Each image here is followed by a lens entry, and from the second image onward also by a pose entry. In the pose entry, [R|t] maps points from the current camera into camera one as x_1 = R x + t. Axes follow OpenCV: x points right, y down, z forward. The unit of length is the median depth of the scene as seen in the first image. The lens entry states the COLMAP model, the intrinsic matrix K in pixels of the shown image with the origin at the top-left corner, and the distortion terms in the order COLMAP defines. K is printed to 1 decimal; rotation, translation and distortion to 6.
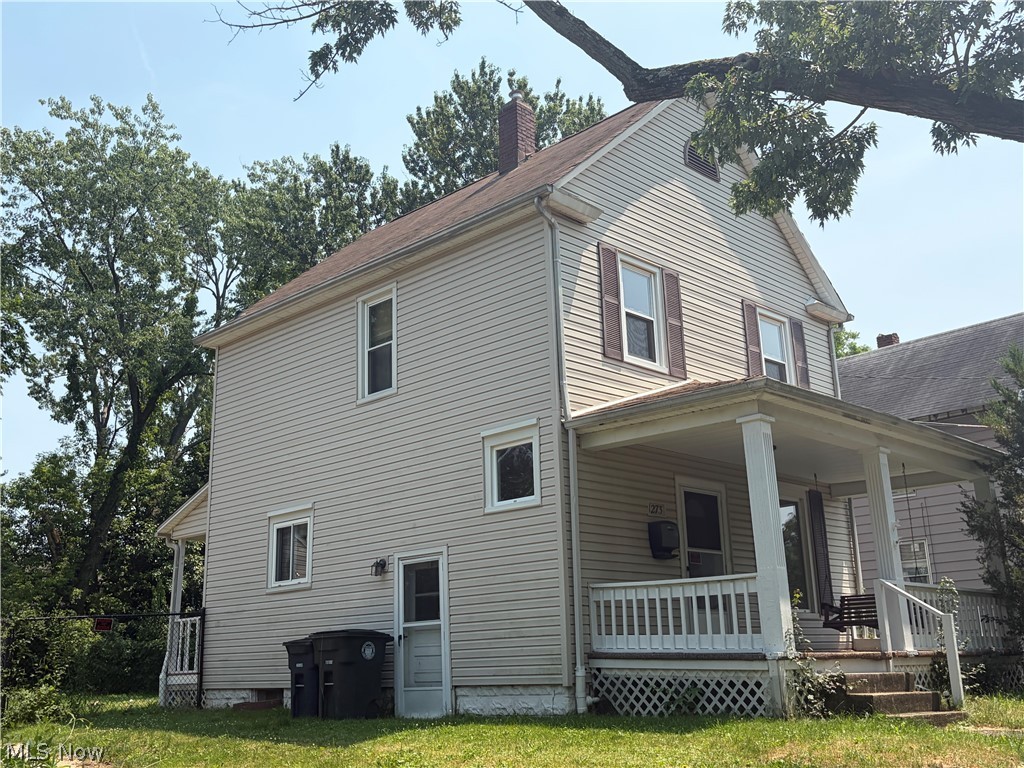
lens RADIAL K [[1034.0, 0, 512.0], [0, 1034.0, 384.0], [0, 0, 1]] dist [0.054837, -0.104064]
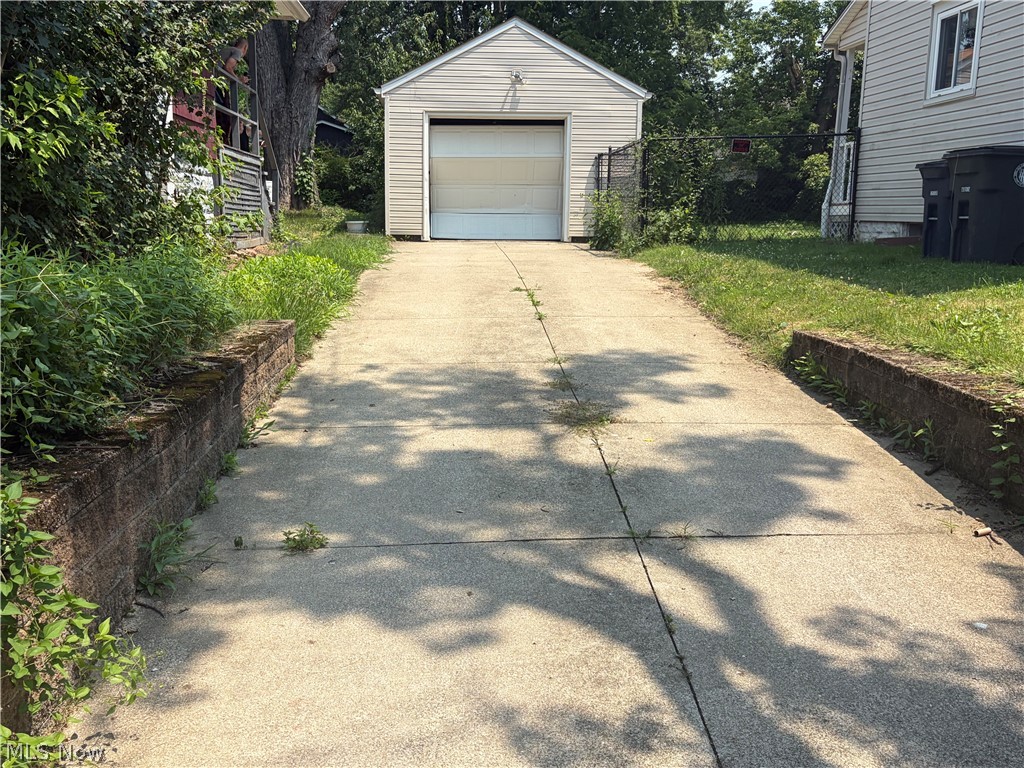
lens RADIAL K [[982.8, 0, 512.0], [0, 982.8, 384.0], [0, 0, 1]] dist [0.025908, -0.010443]
pose [[0.740608, 0.156148, -0.653542, 0.058527], [0.138361, 0.916342, 0.375732, 0.068380], [0.657538, -0.368695, 0.657045, 0.216870]]
